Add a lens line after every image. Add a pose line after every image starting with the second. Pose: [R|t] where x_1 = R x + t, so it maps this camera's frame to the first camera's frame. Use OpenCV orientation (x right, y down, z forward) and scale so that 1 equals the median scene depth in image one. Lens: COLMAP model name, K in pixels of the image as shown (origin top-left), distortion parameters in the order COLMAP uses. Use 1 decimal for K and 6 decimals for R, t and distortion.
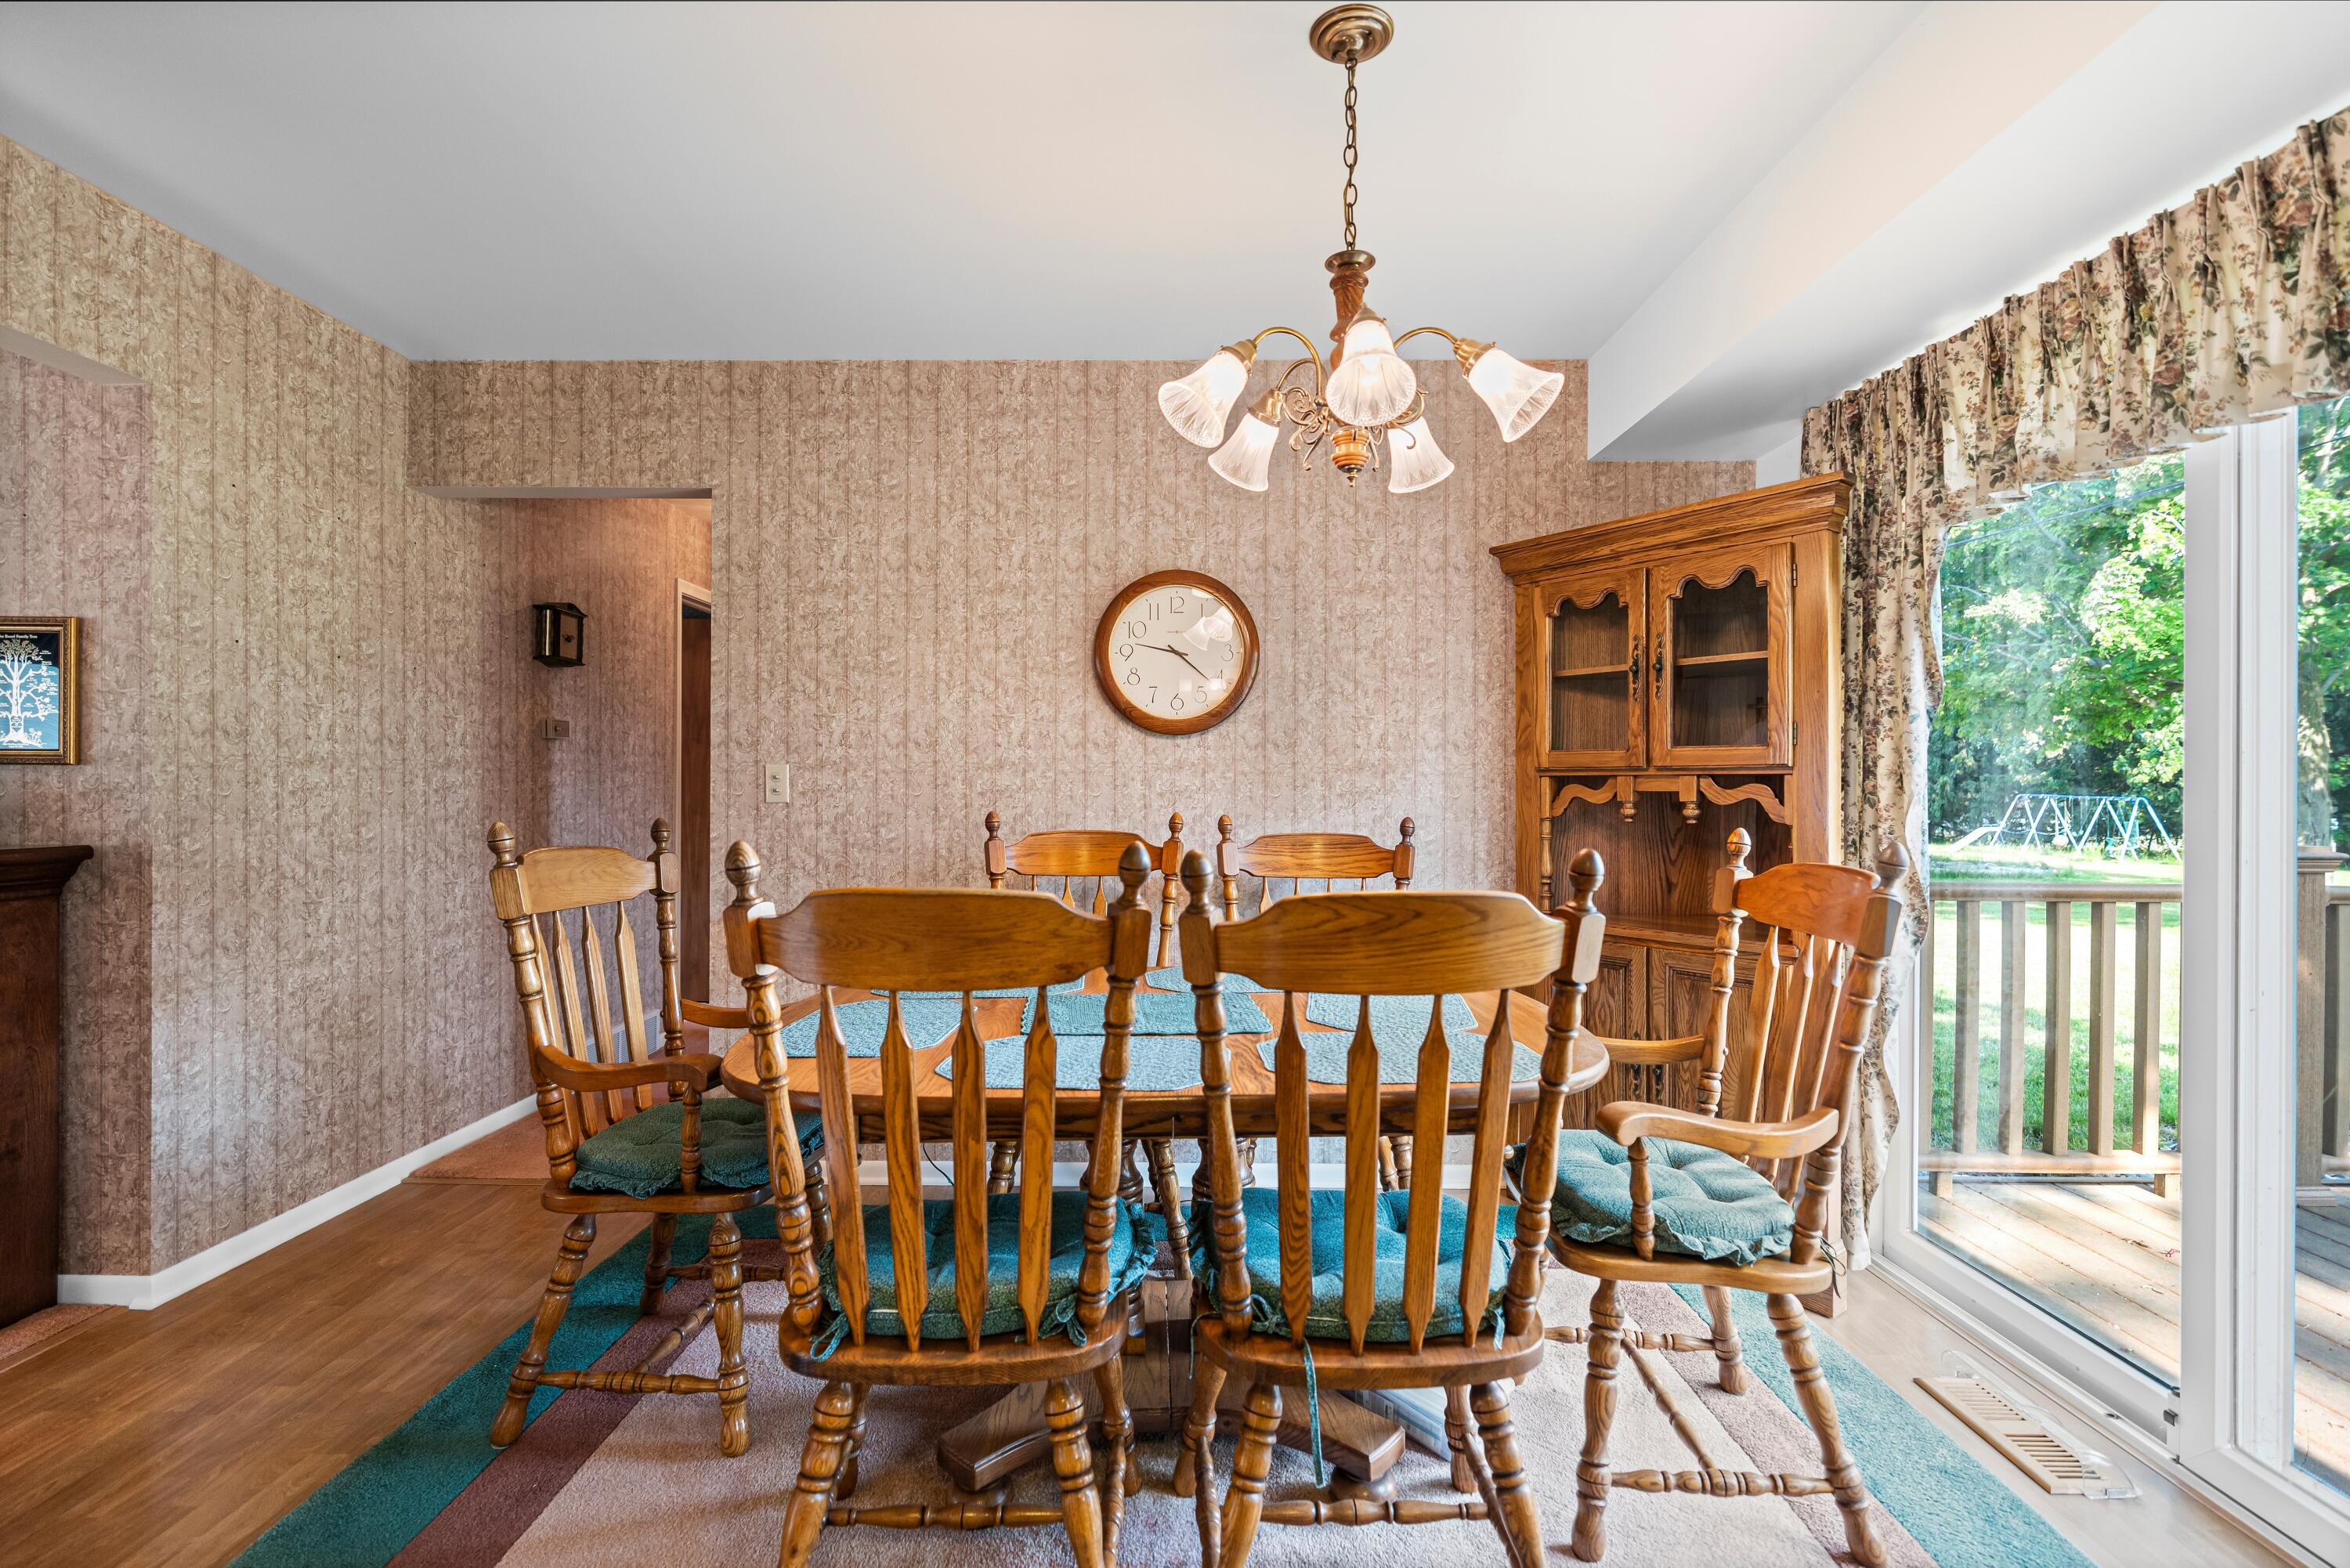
lens RADIAL K [[1082.9, 0, 1168.6], [0, 1082.9, 787.9], [0, 0, 1]] dist [-0.000290, 0.000109]
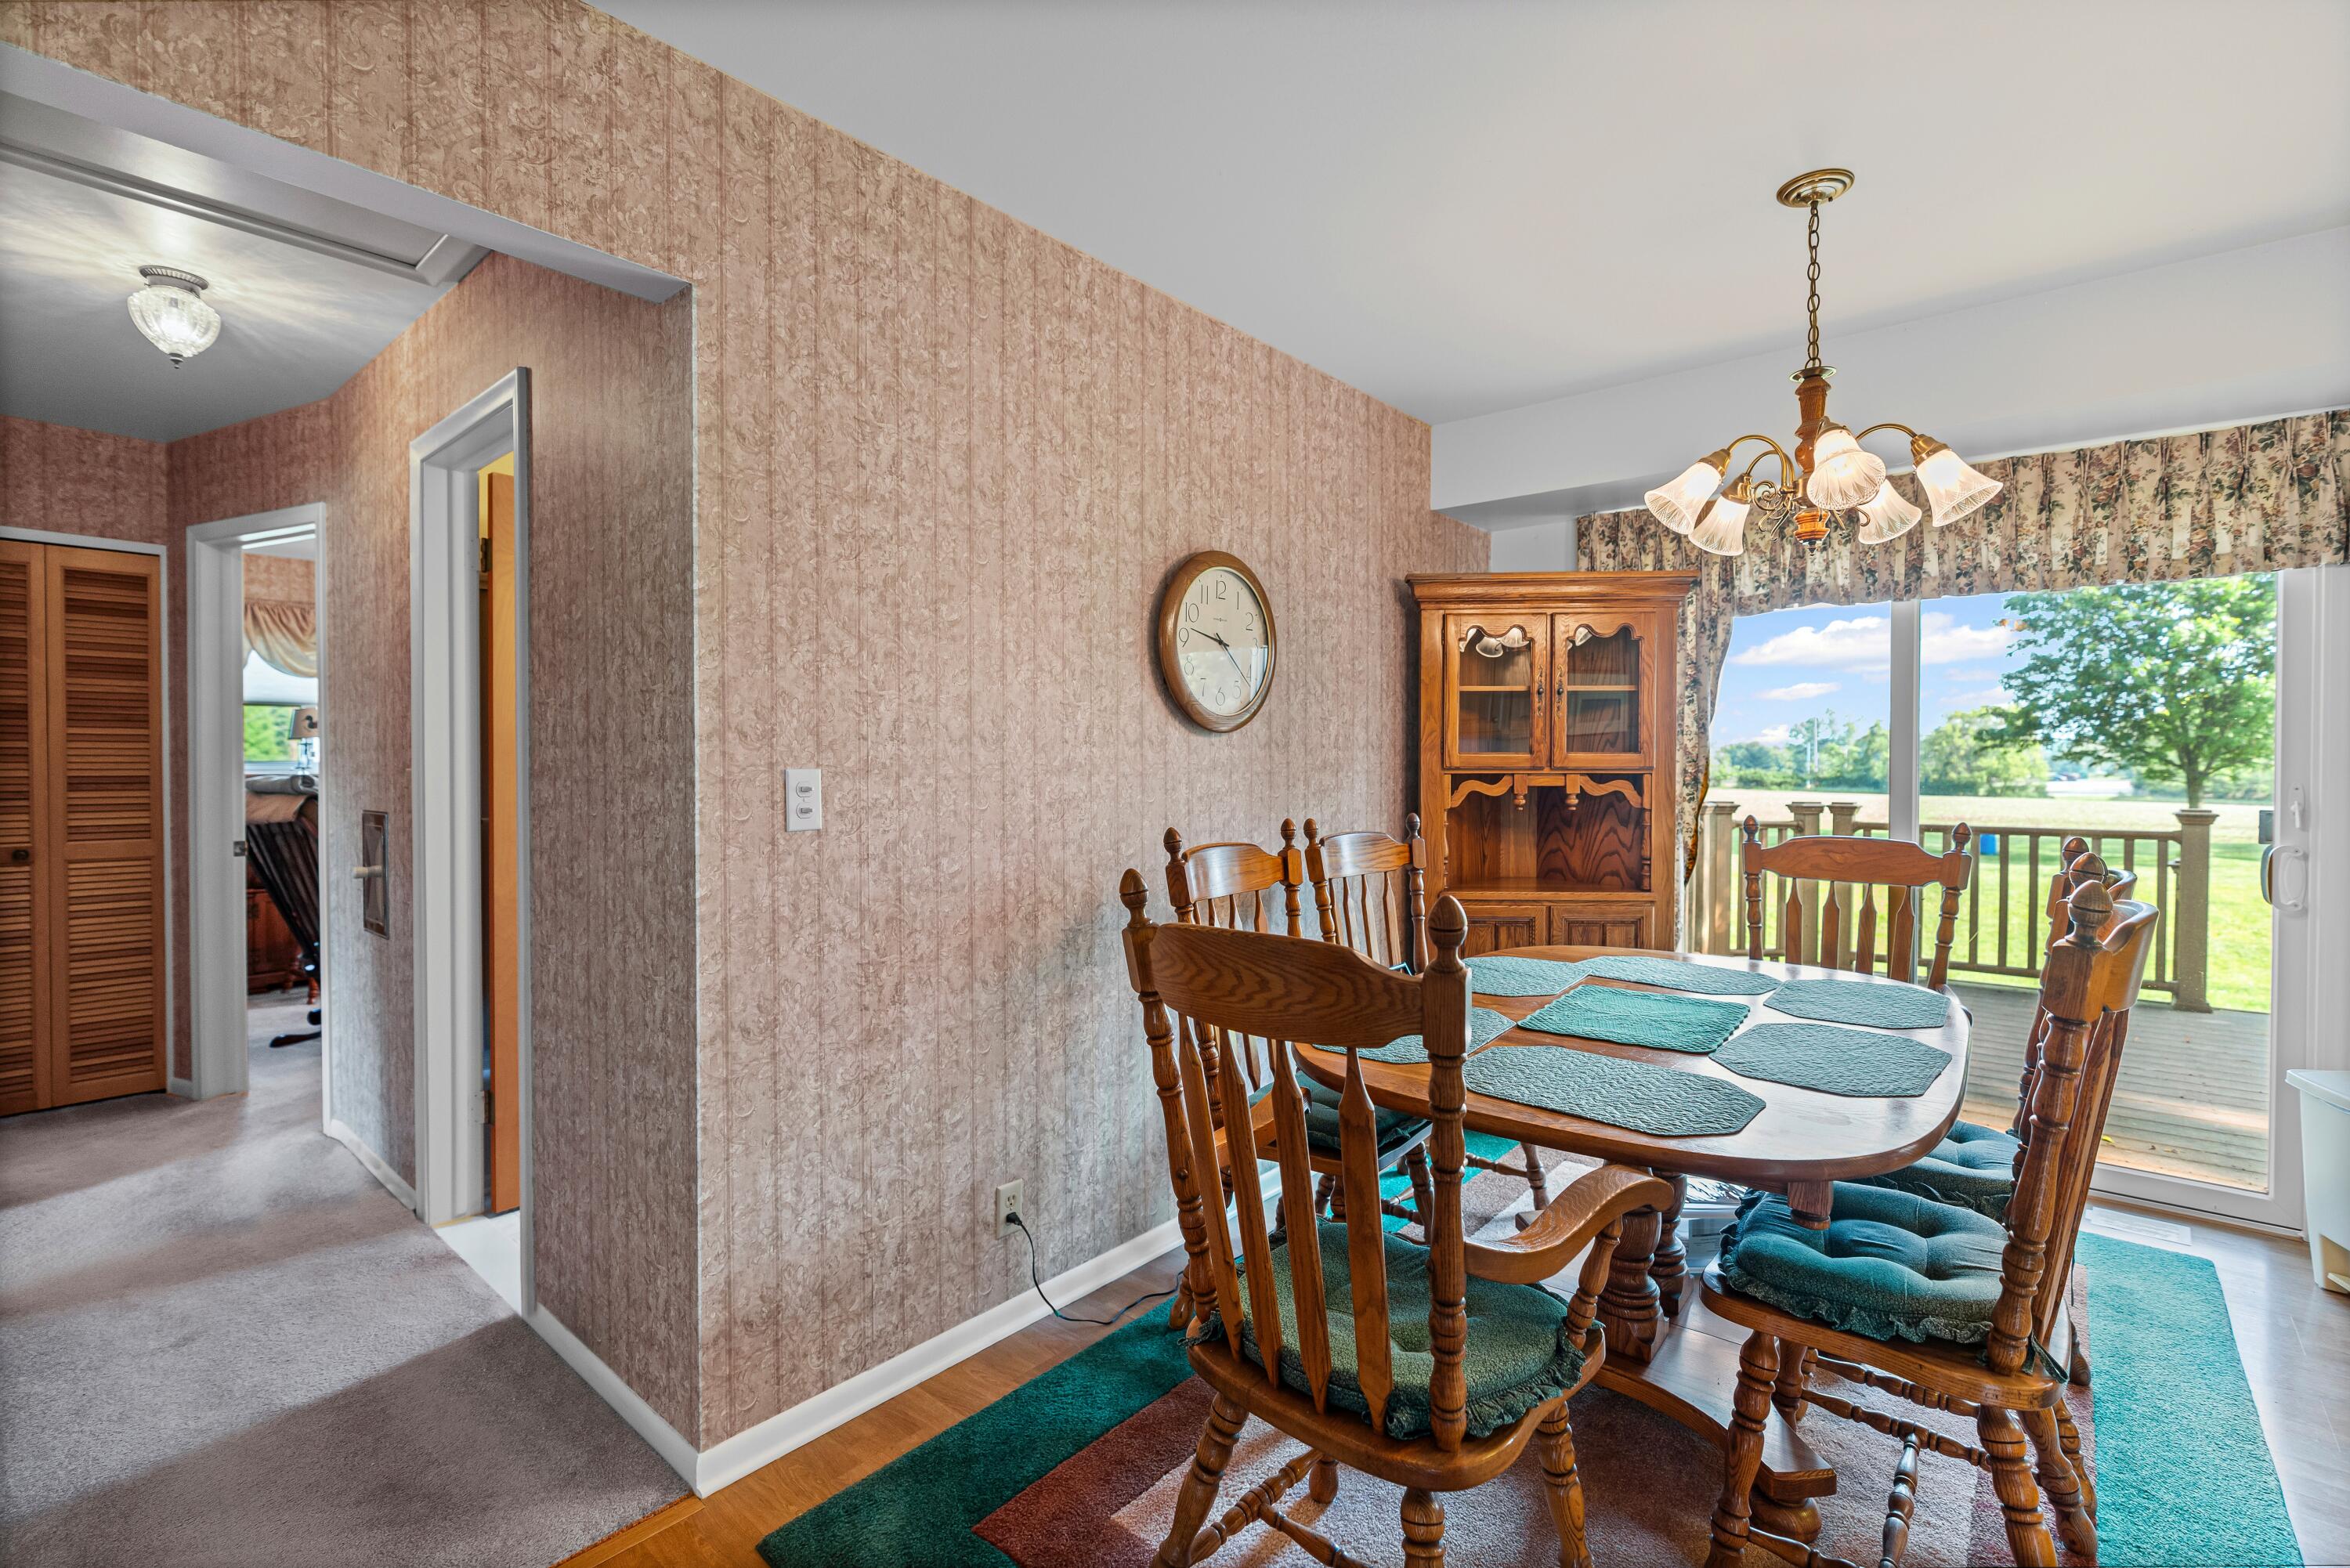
lens RADIAL K [[1068.2, 0, 1197.7], [0, 1068.2, 778.1], [0, 0, 1]] dist [-0.000238, 0.000115]
pose [[0.634441, -0.016520, 0.772795, -0.703146], [0.003724, 0.999825, 0.018316, -0.027281], [-0.772962, -0.008742, 0.634392, 0.444438]]
